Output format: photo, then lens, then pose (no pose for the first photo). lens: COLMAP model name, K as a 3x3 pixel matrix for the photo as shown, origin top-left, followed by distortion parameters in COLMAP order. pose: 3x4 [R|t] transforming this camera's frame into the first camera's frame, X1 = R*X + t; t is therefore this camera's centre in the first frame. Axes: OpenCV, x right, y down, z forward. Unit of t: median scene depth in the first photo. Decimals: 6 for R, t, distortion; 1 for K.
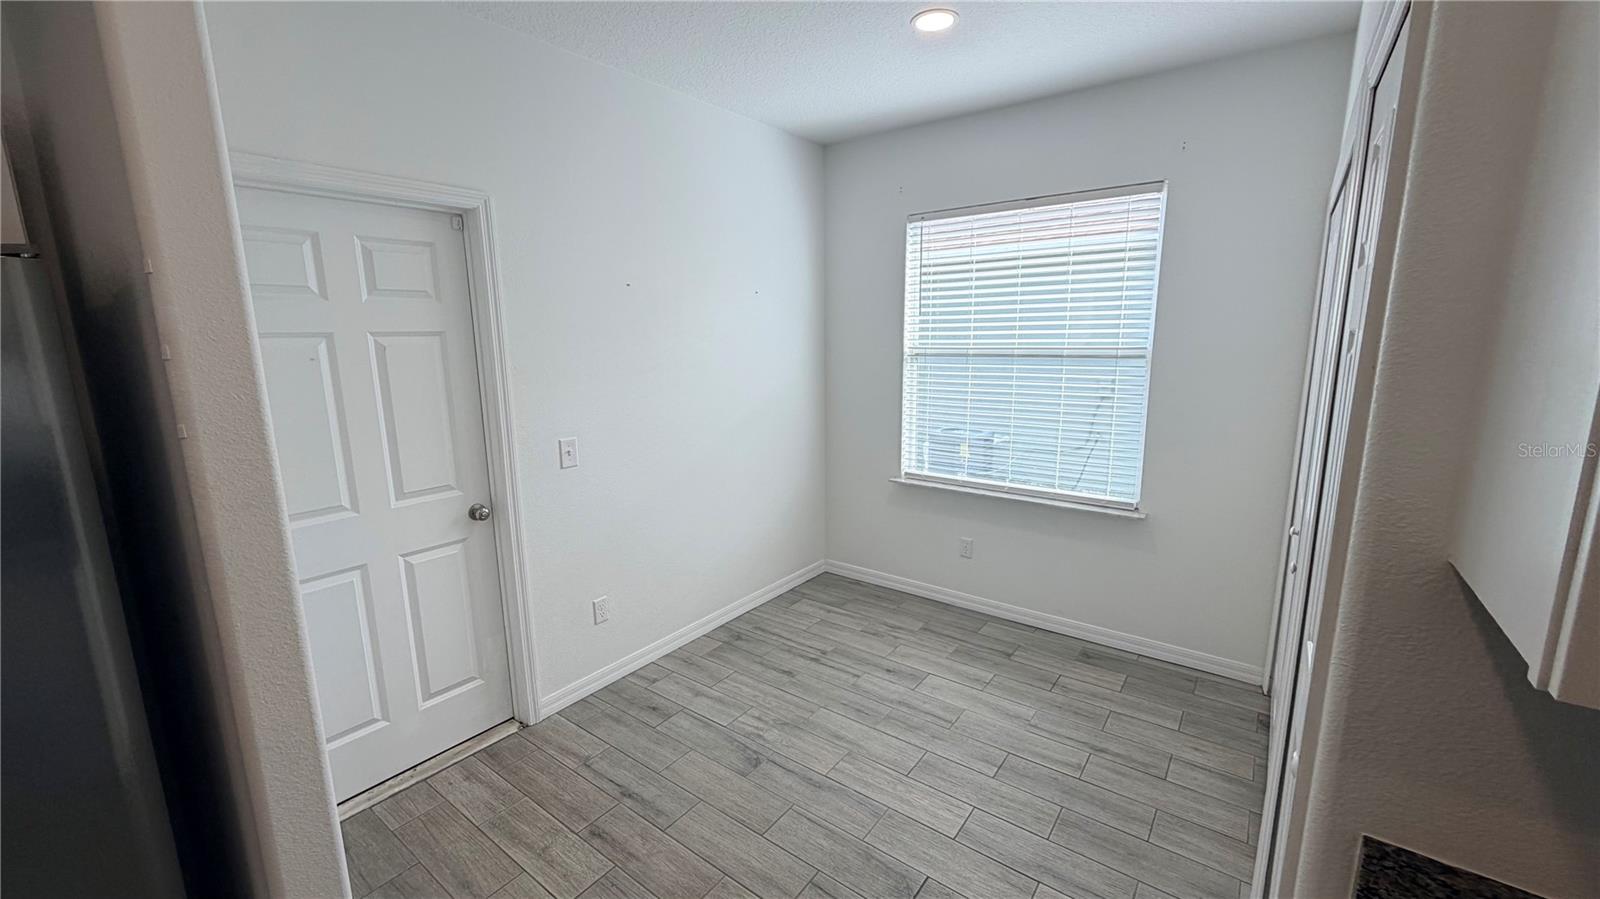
lens RADIAL K [[637.2, 0, 793.7], [0, 637.2, 452.1], [0, 0, 1]] dist [-0.000667, 0.000543]
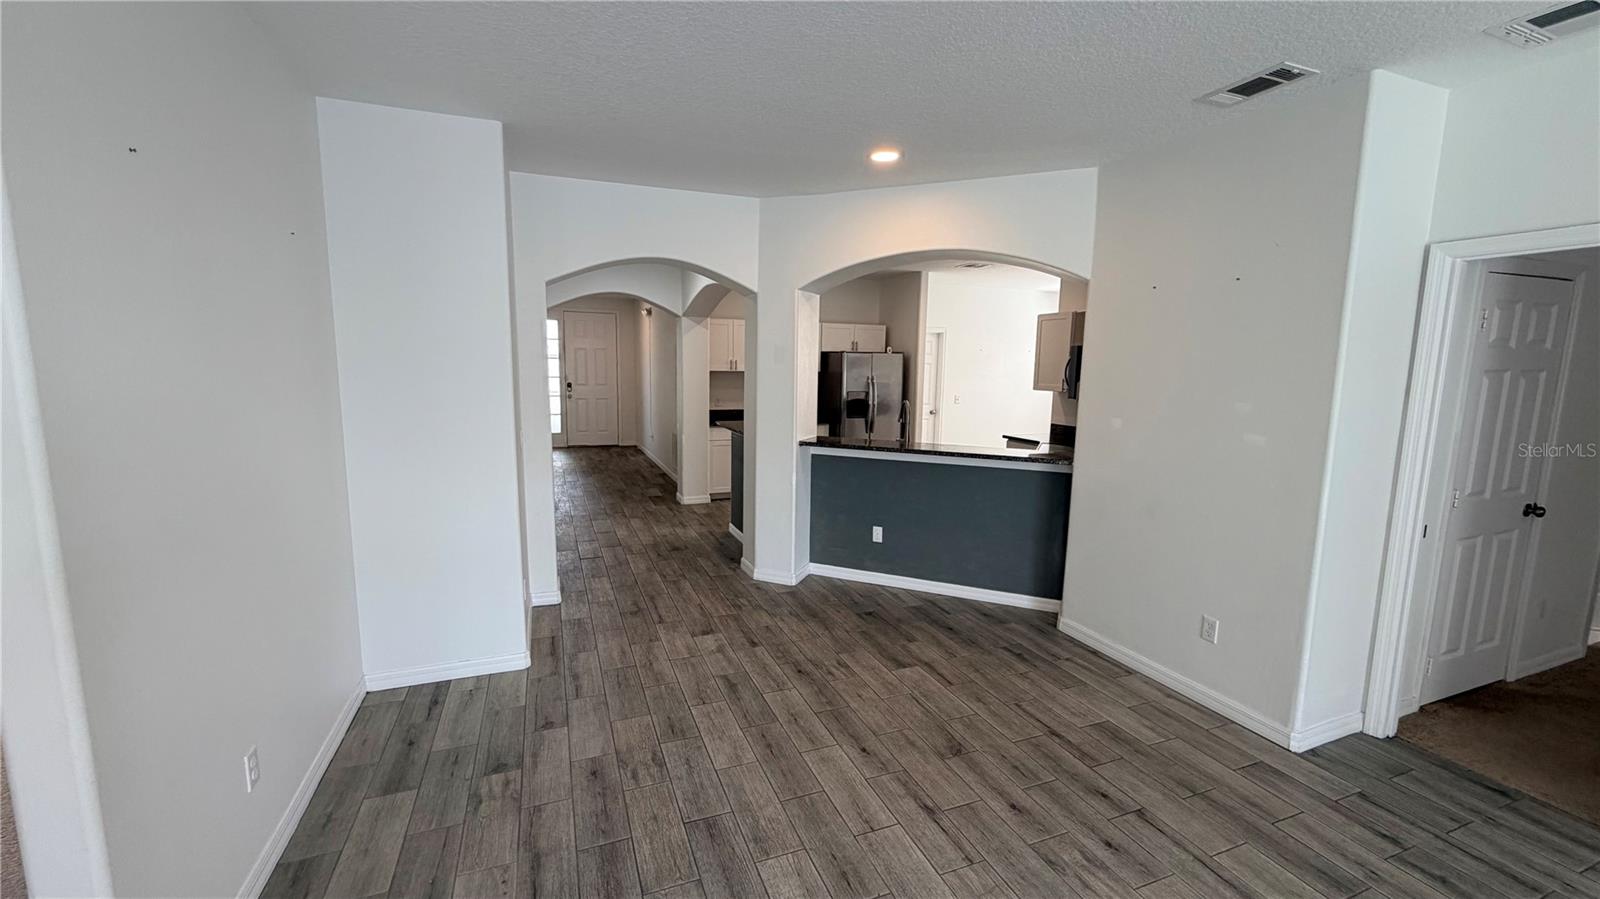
lens RADIAL K [[637.2, 0, 793.7], [0, 637.2, 452.1], [0, 0, 1]] dist [-0.000667, 0.000543]
pose [[0.856874, 0.098539, -0.506020, 0.601614], [-0.120819, 0.992610, -0.011295, 0.394720], [0.501167, 0.070816, 0.862448, -2.186354]]
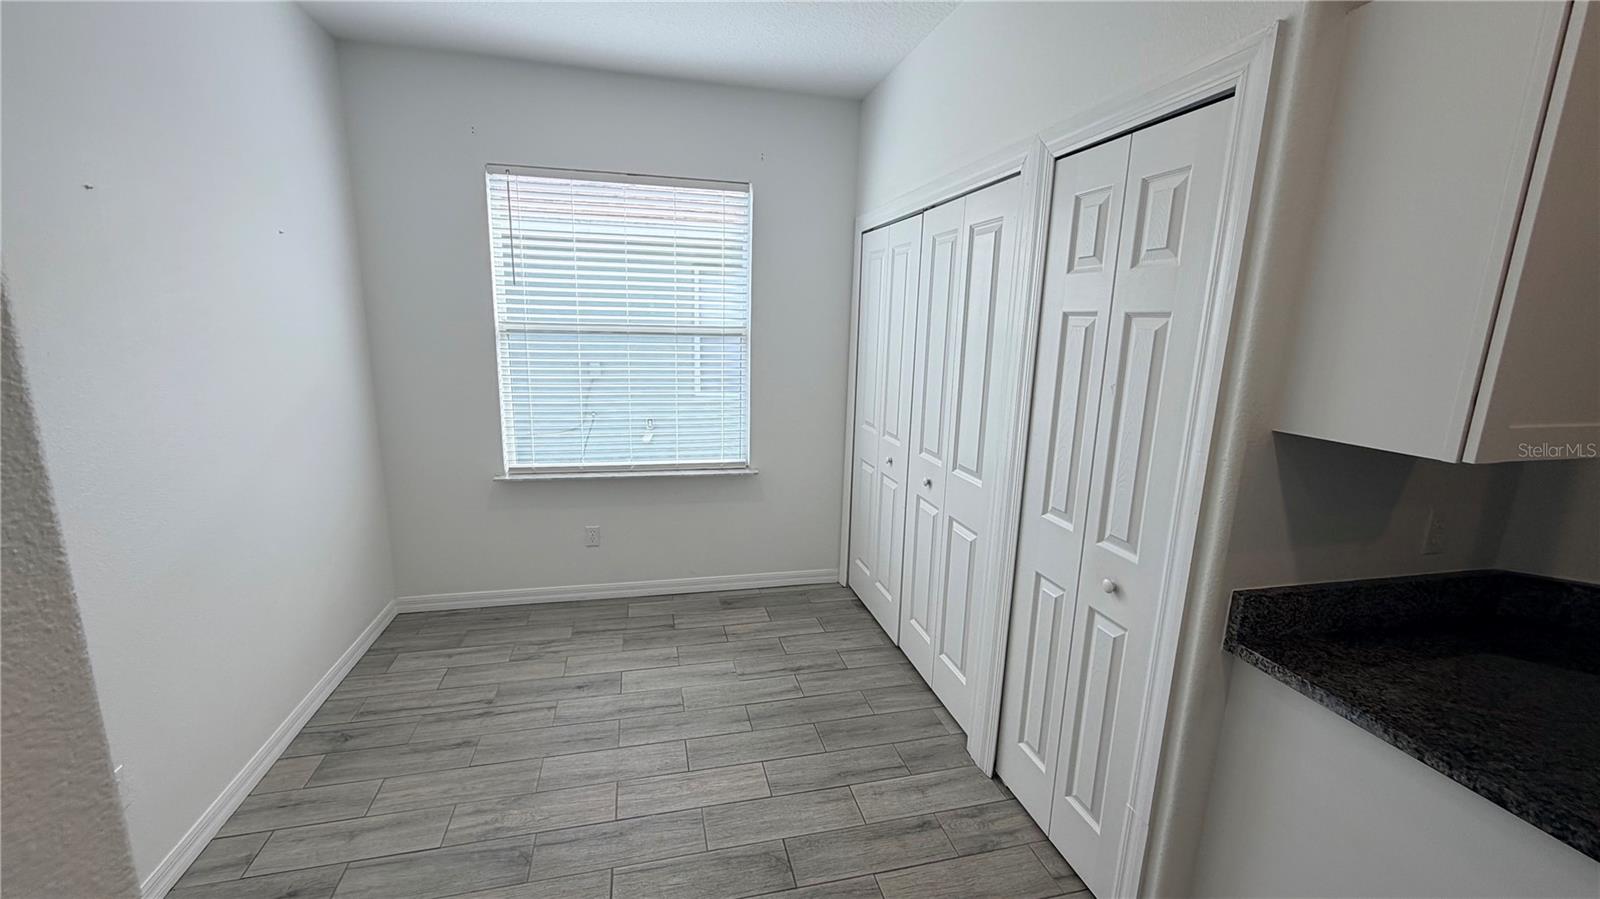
lens RADIAL K [[637.2, 0, 793.7], [0, 637.2, 452.1], [0, 0, 1]] dist [-0.000667, 0.000543]
pose [[0.630116, -0.128779, 0.765748, -0.315280], [0.110178, 0.991002, 0.075999, -0.016600], [-0.768645, 0.036480, 0.638635, 0.203014]]
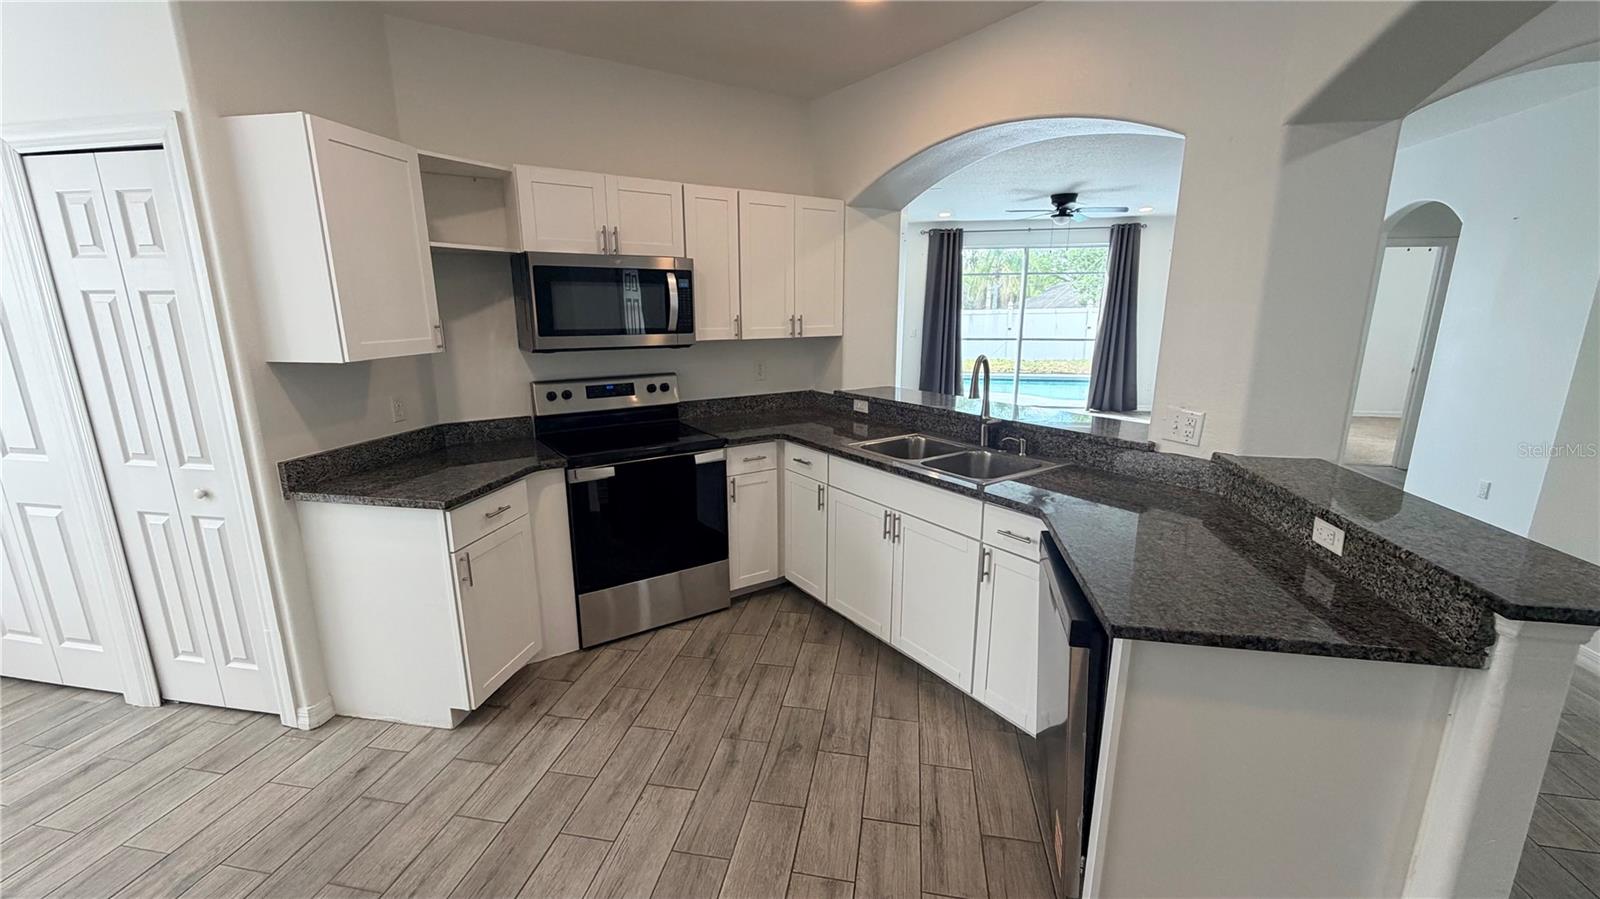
lens RADIAL K [[637.2, 0, 793.7], [0, 637.2, 452.1], [0, 0, 1]] dist [-0.000667, 0.000543]
pose [[-0.449770, -0.187398, 0.873263, -0.706784], [0.173528, 0.940774, 0.291260, 0.028396], [-0.876125, 0.282535, -0.390613, 0.011065]]
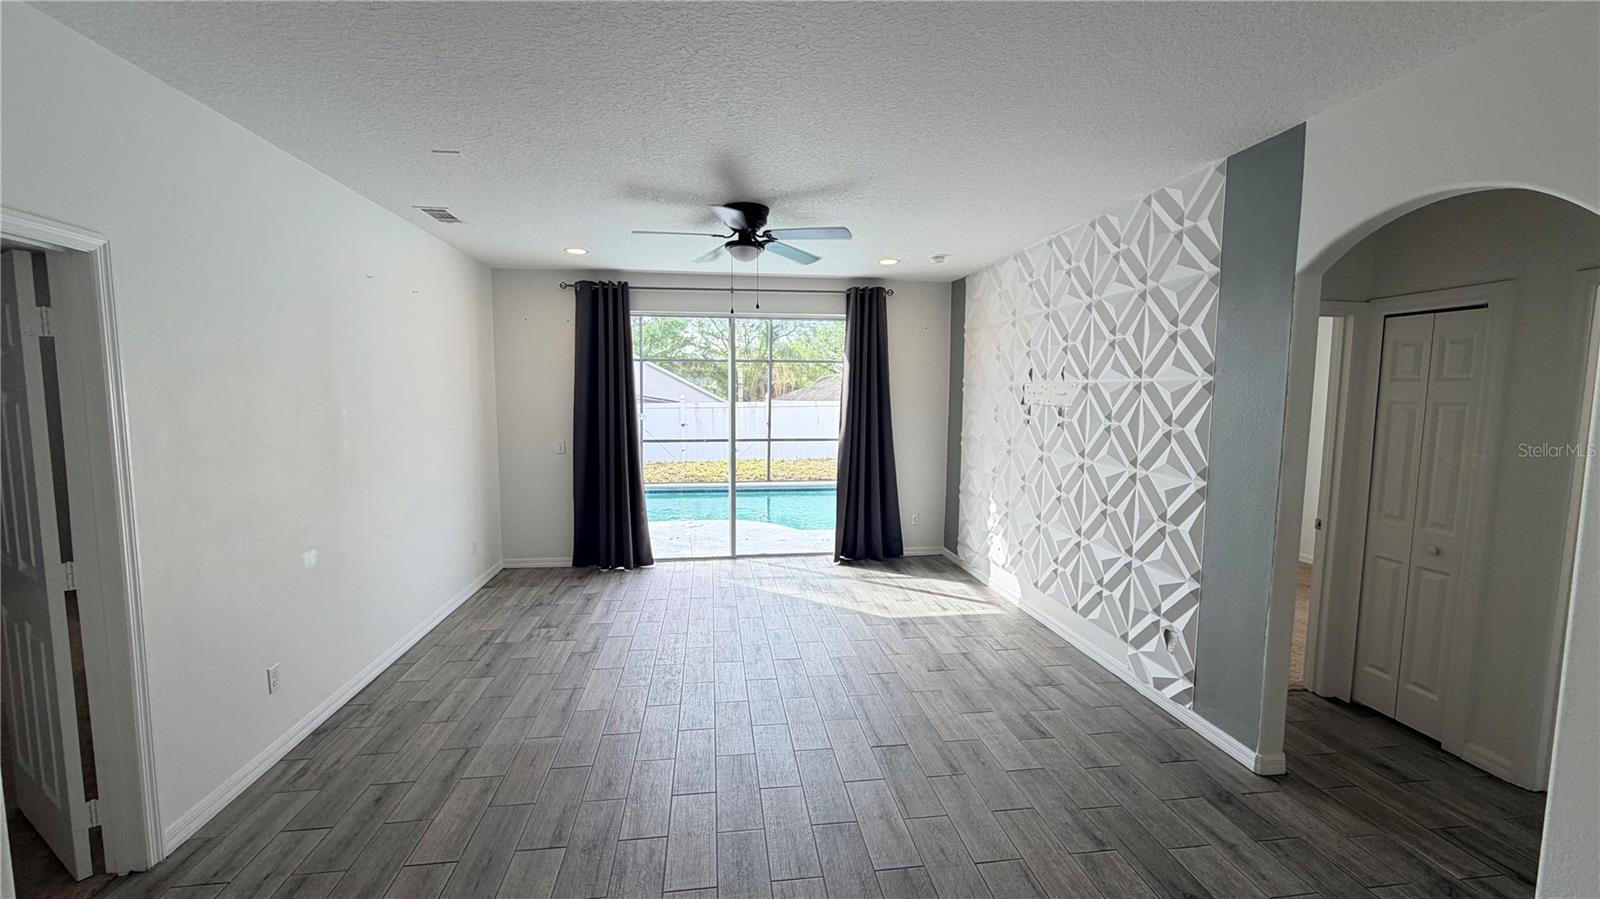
lens RADIAL K [[637.2, 0, 793.7], [0, 637.2, 452.1], [0, 0, 1]] dist [-0.000667, 0.000543]
pose [[-0.705864, -0.056262, 0.706110, 0.098347], [0.134563, 0.968038, 0.211649, 0.210922], [-0.695449, 0.244412, -0.675732, -1.162079]]
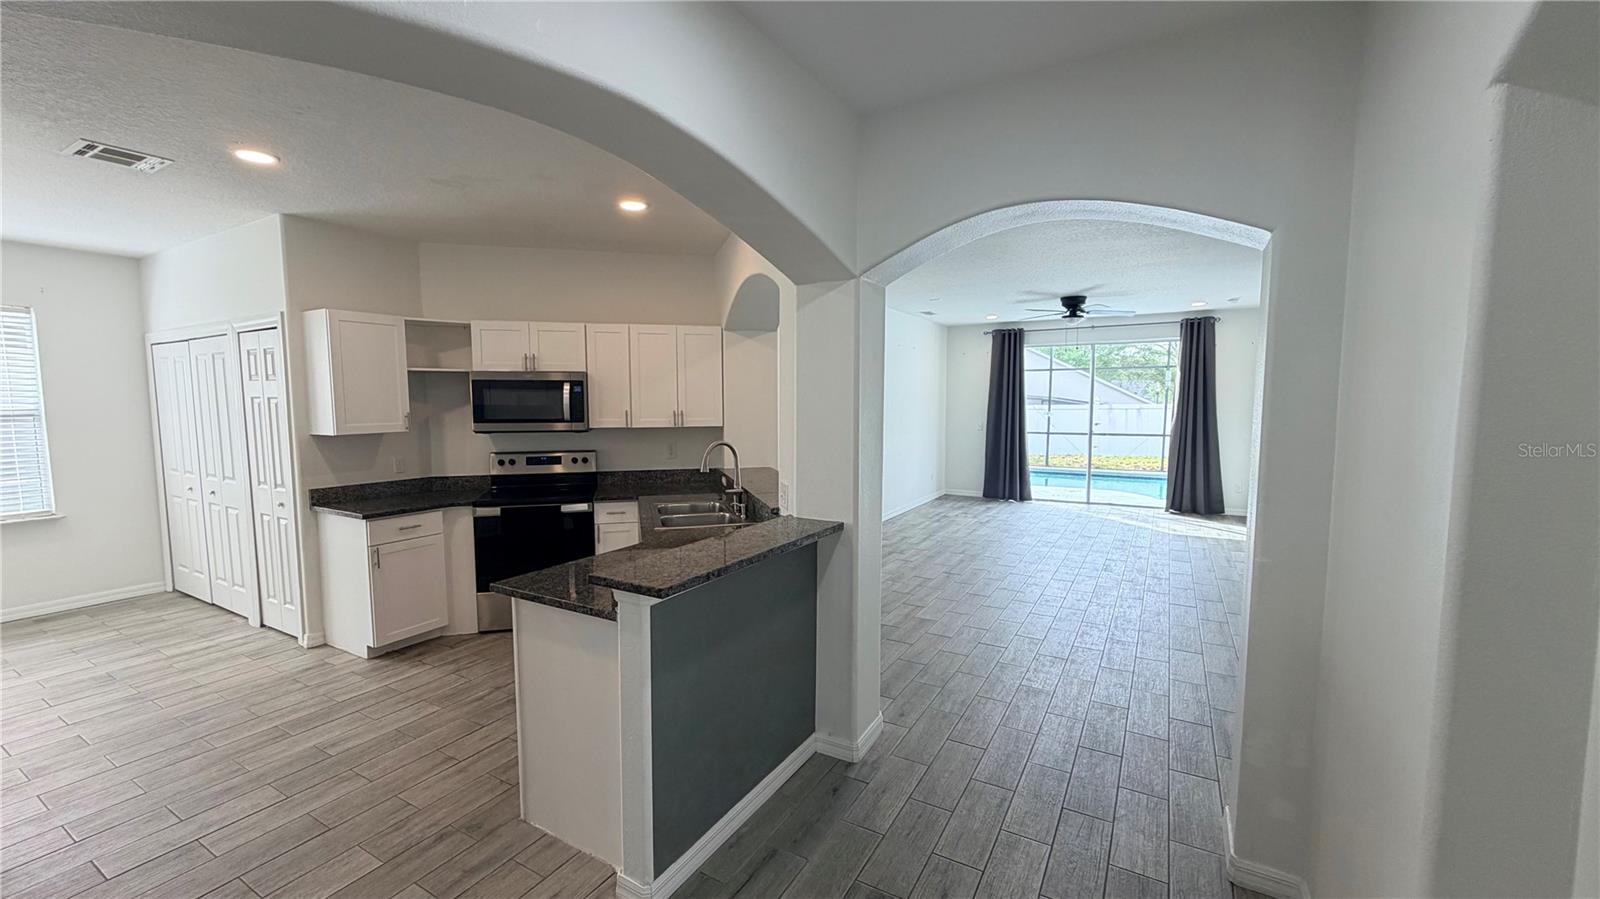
lens RADIAL K [[637.2, 0, 793.7], [0, 637.2, 452.1], [0, 0, 1]] dist [-0.000667, 0.000543]
pose [[-0.124117, -0.071506, 0.989688, -1.259747], [0.187924, 0.977656, 0.094204, 0.143569], [-0.974310, 0.197678, -0.107906, -0.633435]]
